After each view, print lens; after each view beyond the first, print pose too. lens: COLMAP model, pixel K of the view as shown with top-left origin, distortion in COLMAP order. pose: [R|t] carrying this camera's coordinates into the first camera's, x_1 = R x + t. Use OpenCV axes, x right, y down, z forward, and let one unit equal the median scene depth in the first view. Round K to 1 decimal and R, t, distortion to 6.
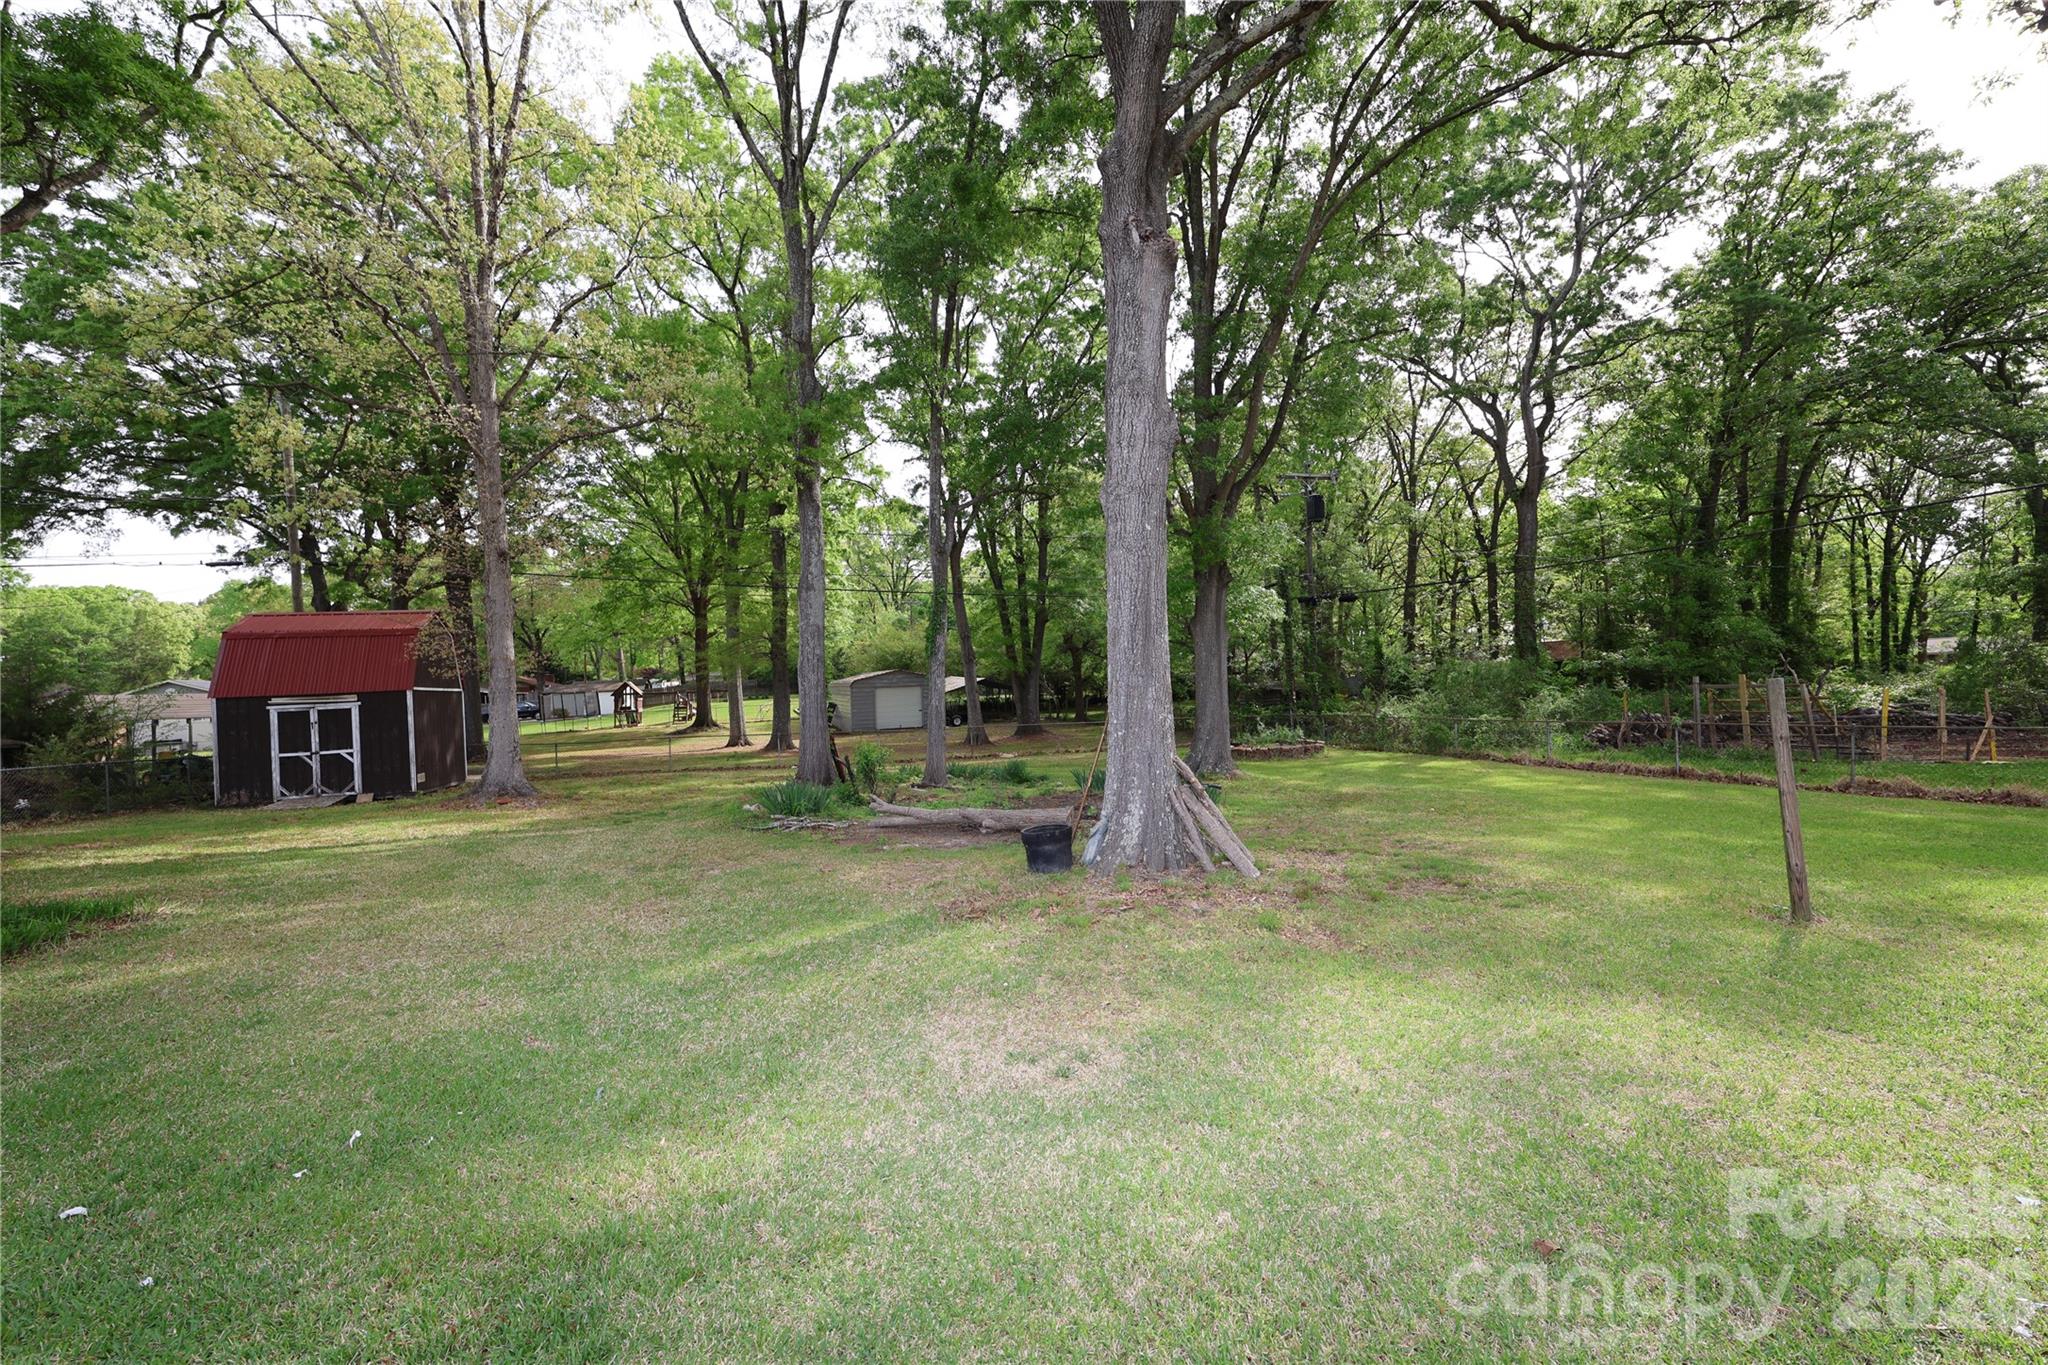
lens RADIAL K [[764.2, 0, 1019.8], [0, 764.2, 688.1], [0, 0, 1]] dist [0.001046, -0.000007]
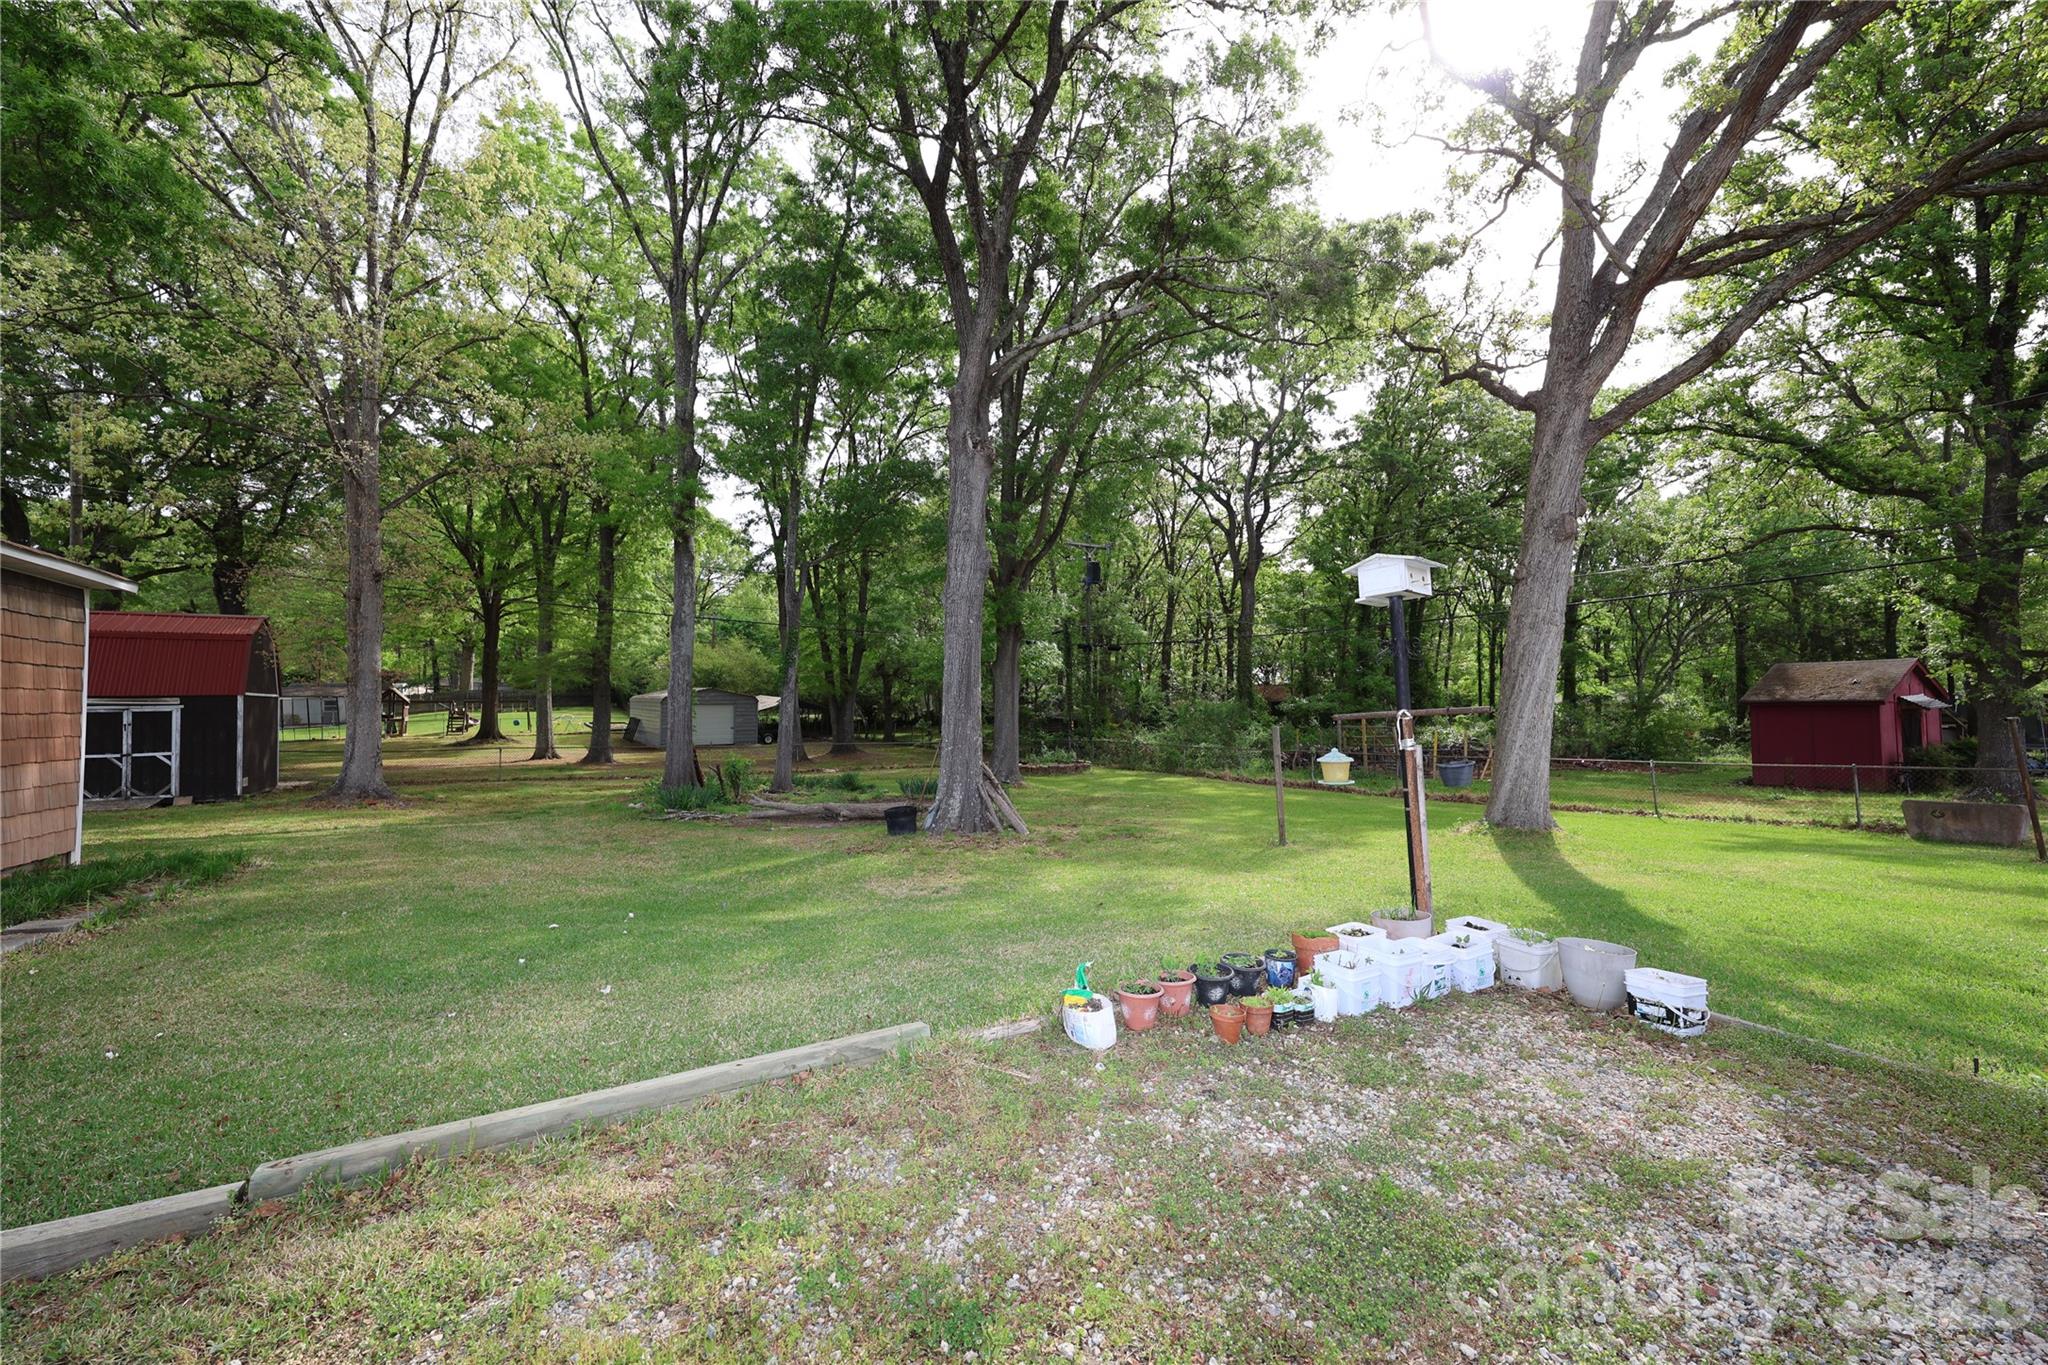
lens RADIAL K [[764.2, 0, 1019.8], [0, 764.2, 688.1], [0, 0, 1]] dist [0.001046, -0.000007]
pose [[0.965237, 0.040997, 0.258139, -0.042121], [-0.033516, 0.998883, -0.033318, -0.005095], [-0.259217, 0.023508, 0.965533, -0.170736]]
